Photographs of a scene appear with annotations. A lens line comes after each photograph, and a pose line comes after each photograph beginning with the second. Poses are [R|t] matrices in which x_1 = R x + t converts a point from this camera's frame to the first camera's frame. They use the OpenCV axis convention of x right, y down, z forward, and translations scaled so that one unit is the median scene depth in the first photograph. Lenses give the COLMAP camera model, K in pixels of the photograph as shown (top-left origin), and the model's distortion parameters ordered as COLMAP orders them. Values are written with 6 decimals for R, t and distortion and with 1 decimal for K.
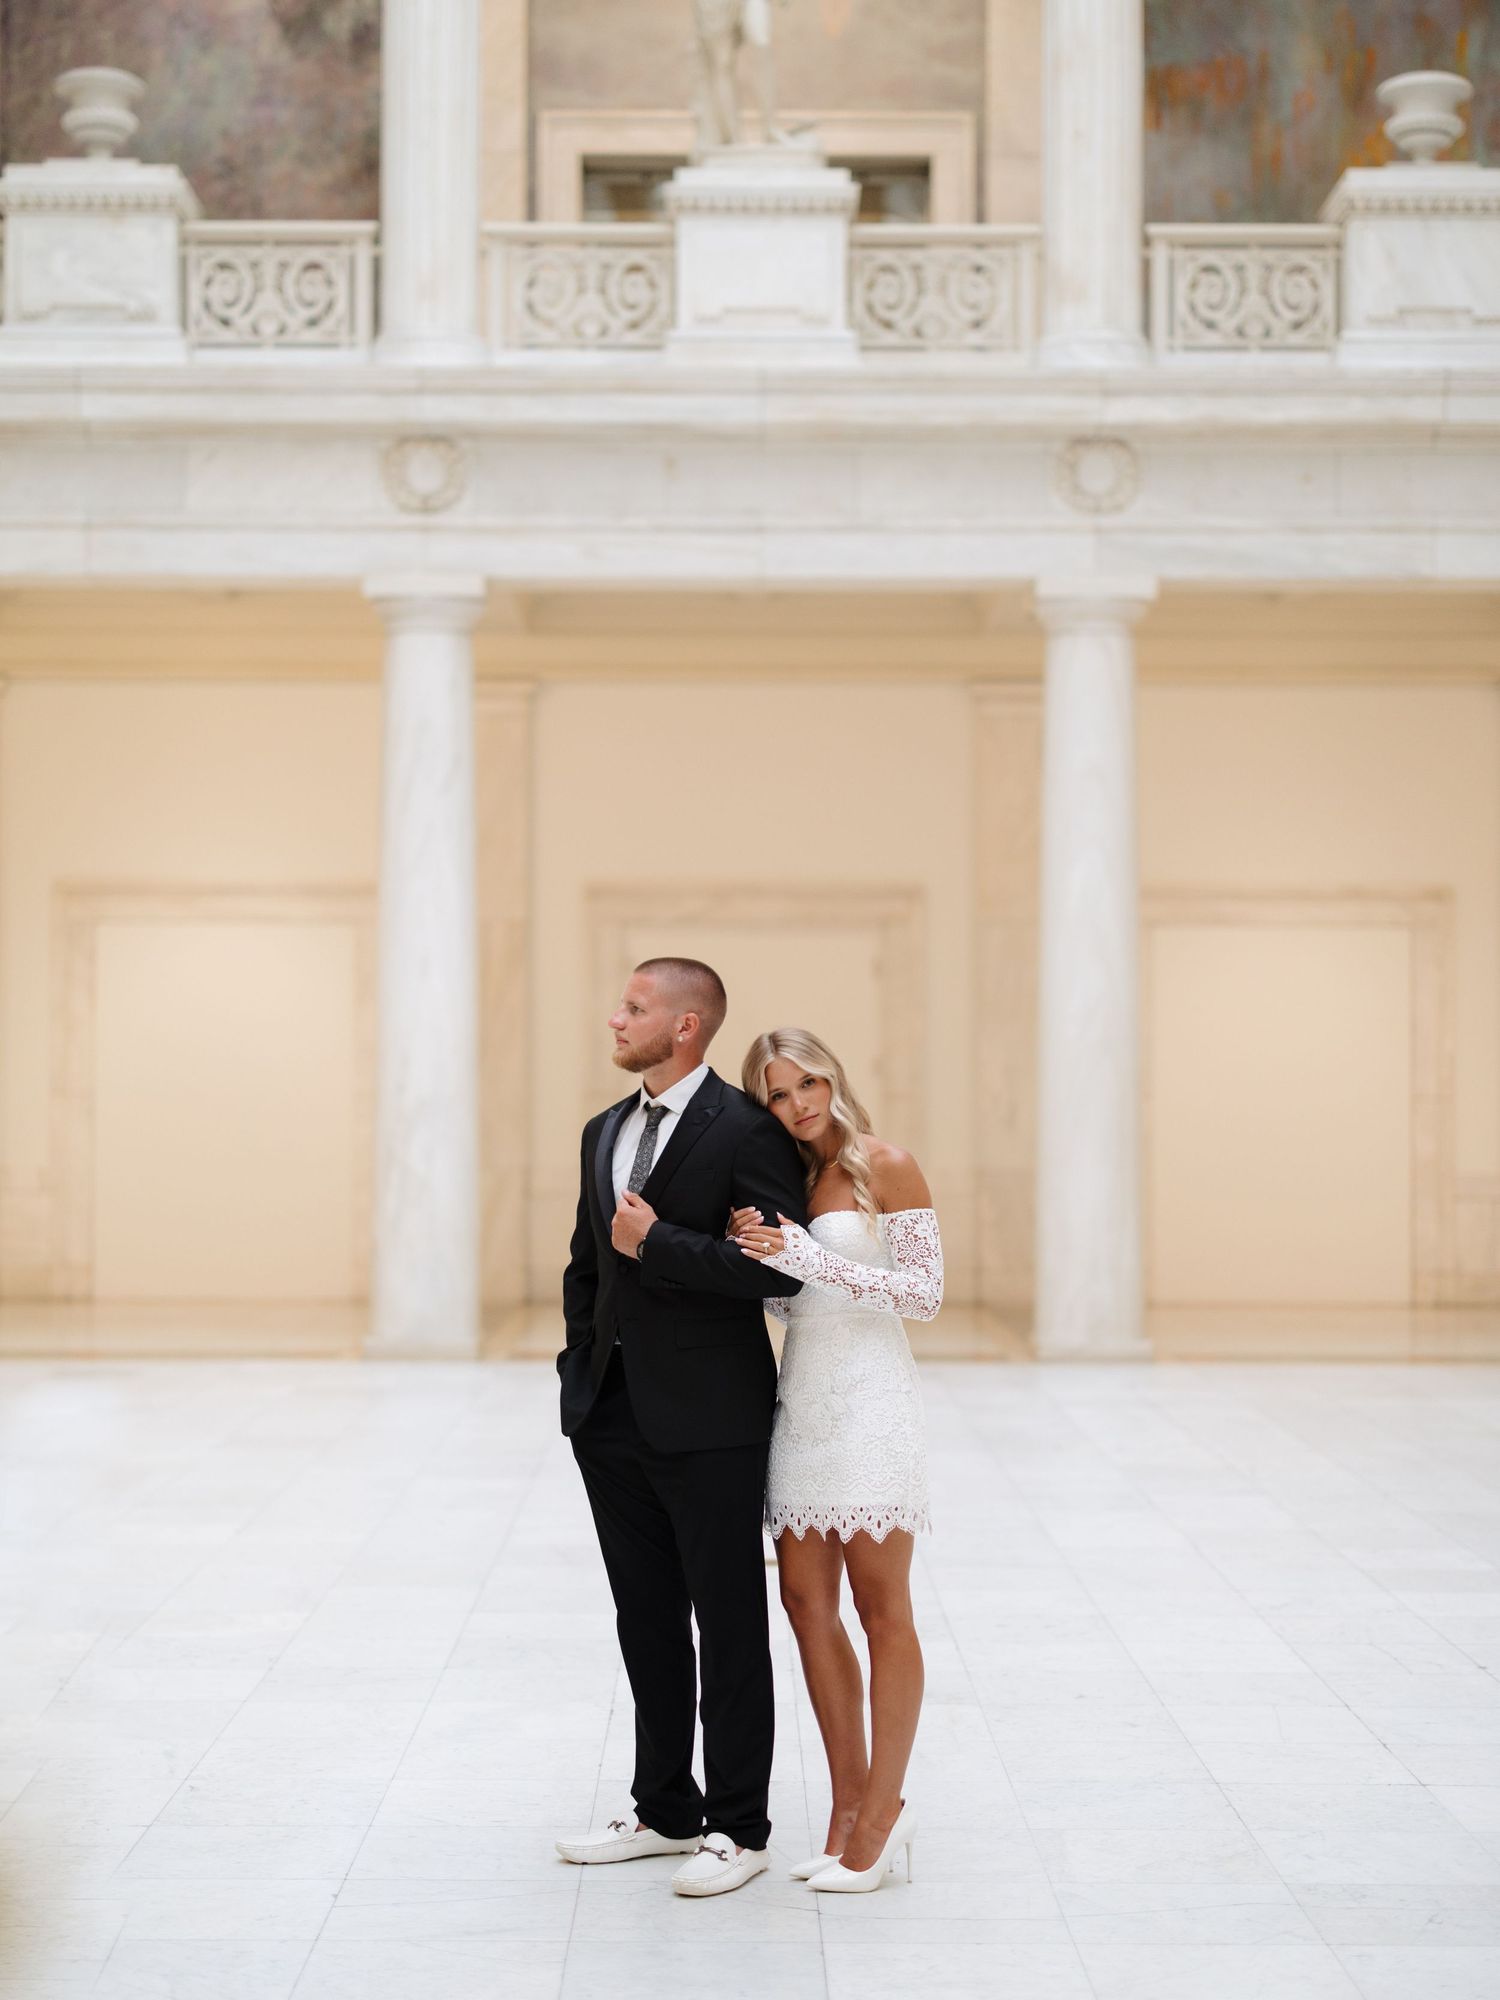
lens RADIAL K [[4019.0, 0, 750.0], [0, 4019.0, 1000.0], [0, 0, 1]] dist [0.020709, 0.036998]
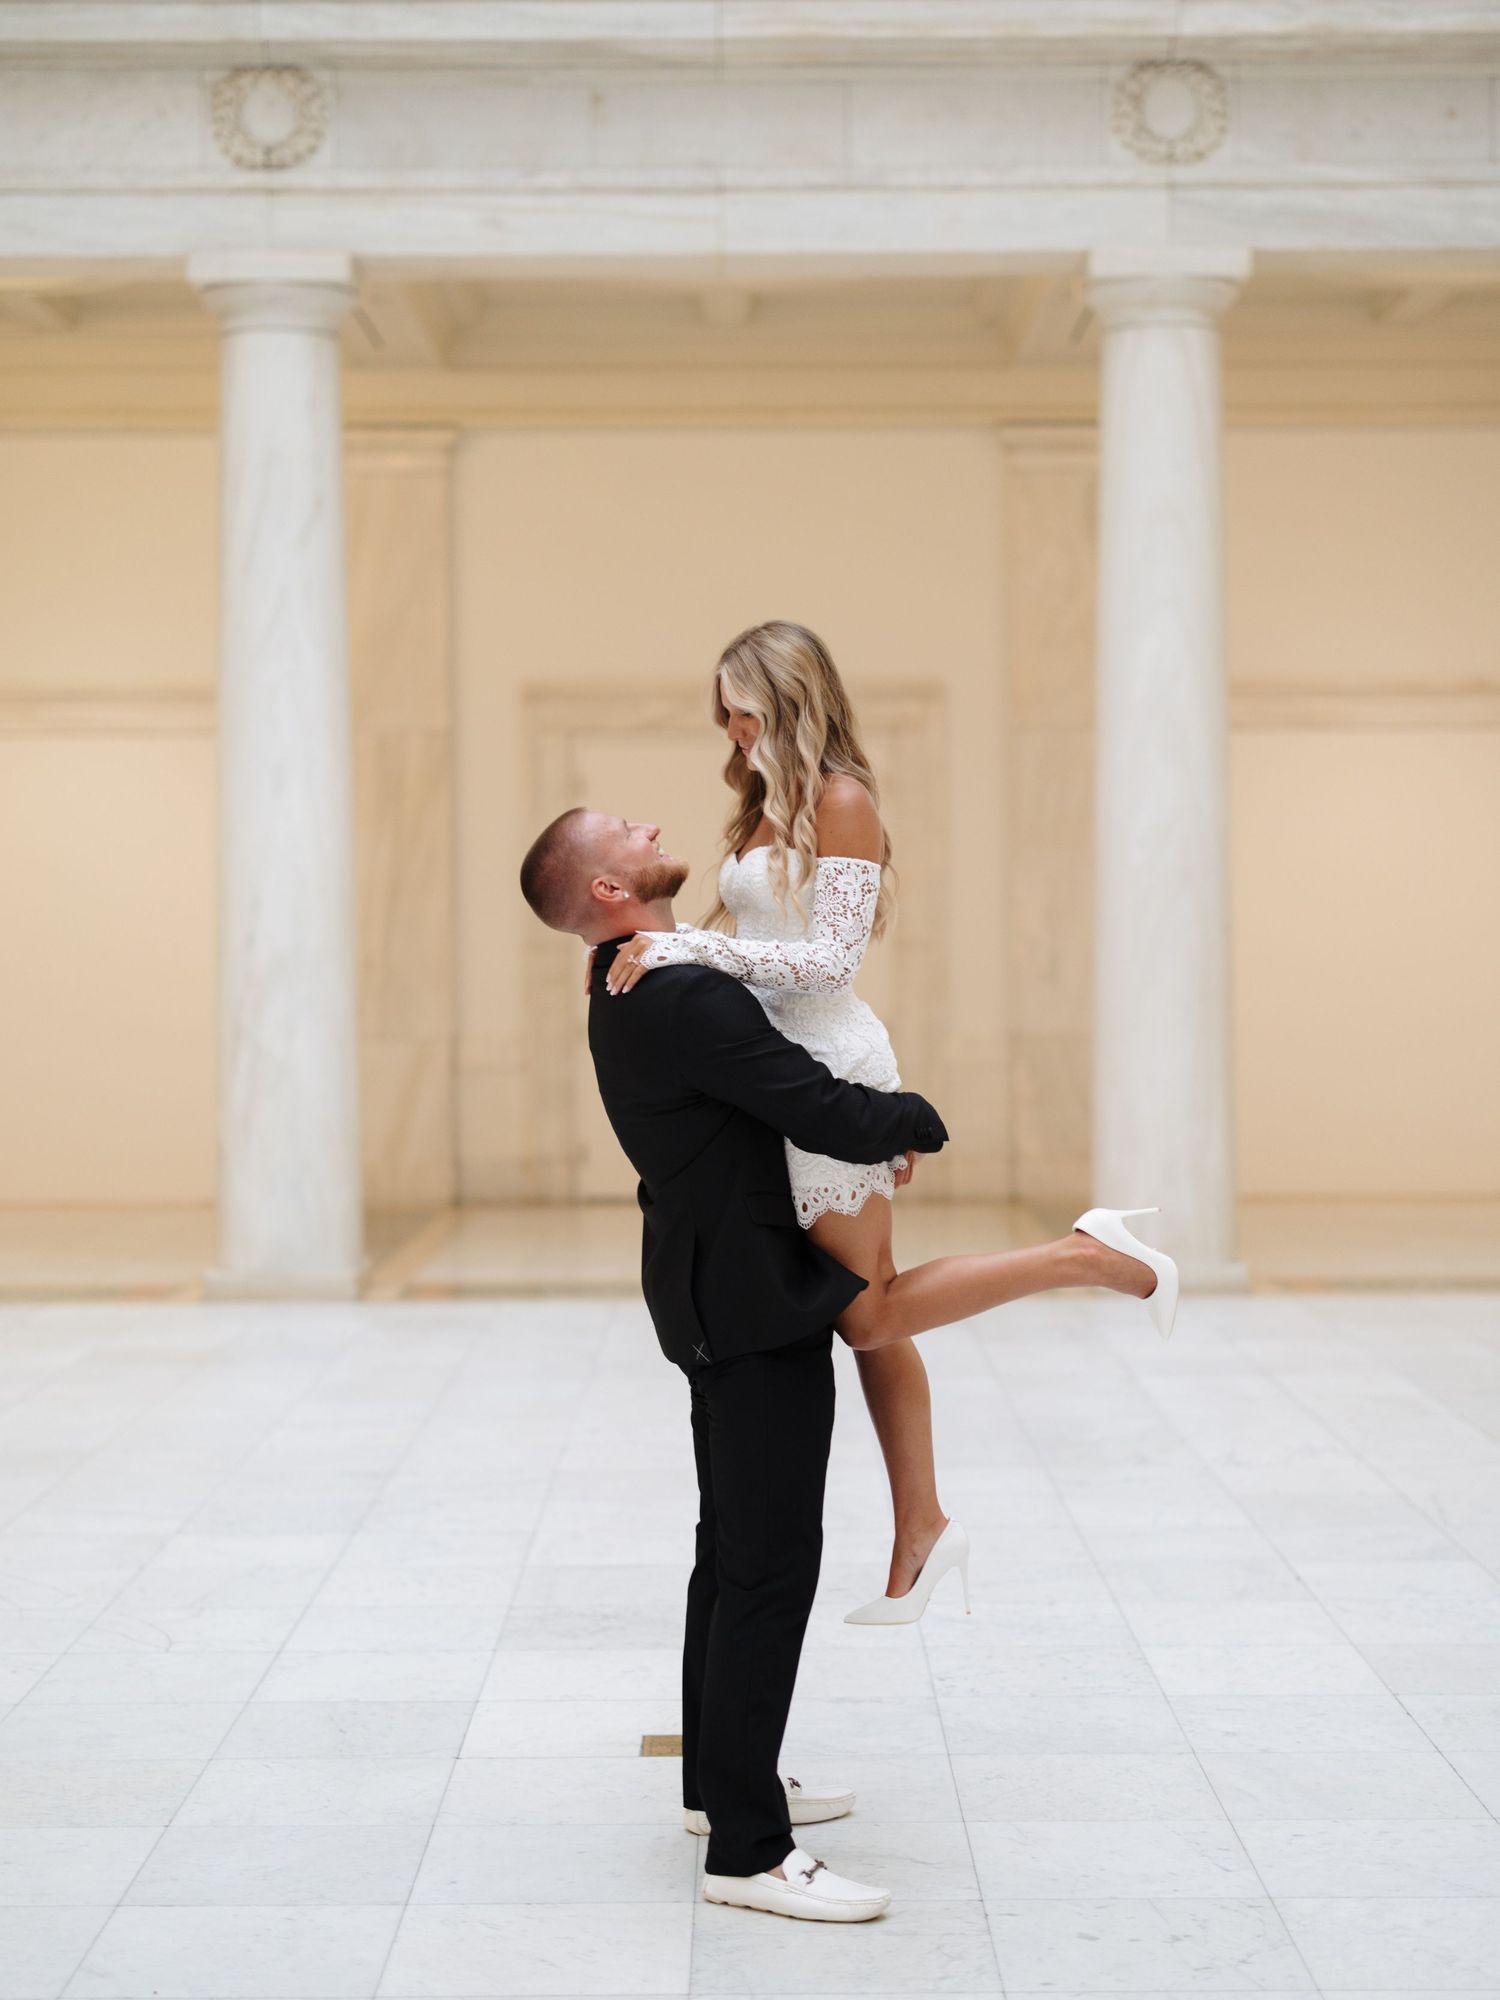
lens RADIAL K [[3757.2, 0, 750.0], [0, 3757.2, 1000.0], [0, 0, 1]] dist [-0.010153, 0.103223]
pose [[0.999917, -0.008708, -0.009544, 0.013488], [0.009085, 0.999152, 0.040166, 0.005544], [0.009186, -0.040250, 0.999147, 0.294127]]
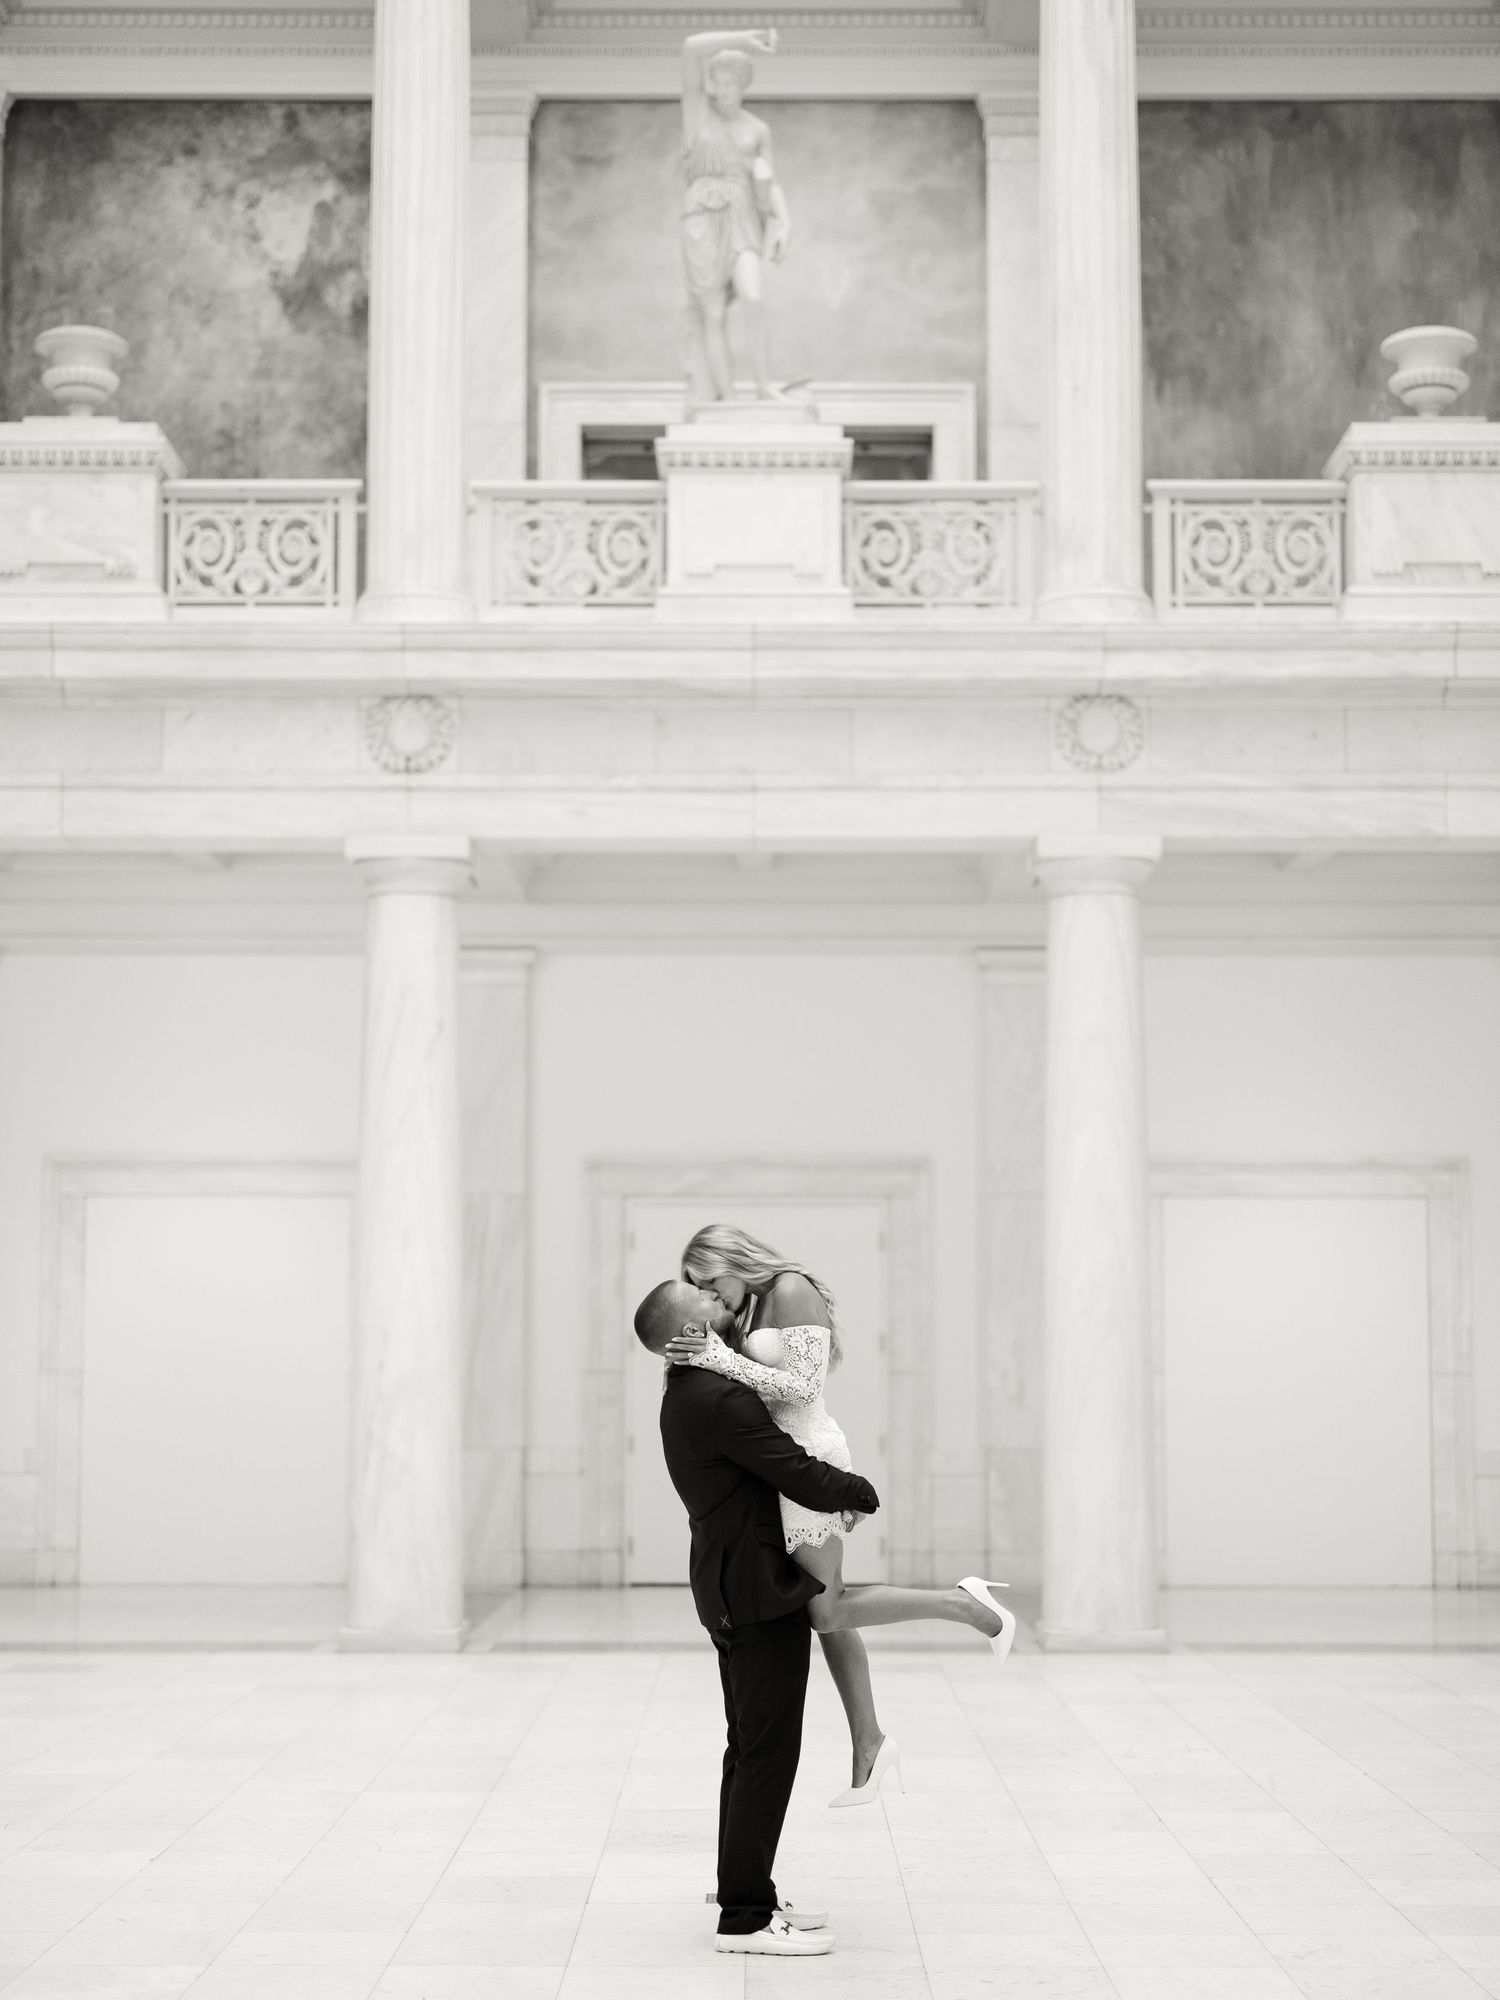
lens RADIAL K [[3757.2, 0, 750.0], [0, 3757.2, 1000.0], [0, 0, 1]] dist [-0.010153, 0.103223]
pose [[0.999930, -0.002803, -0.011474, 0.012002], [0.001951, 0.997281, -0.073667, 0.000990], [0.011649, 0.073639, 0.997217, 0.095676]]
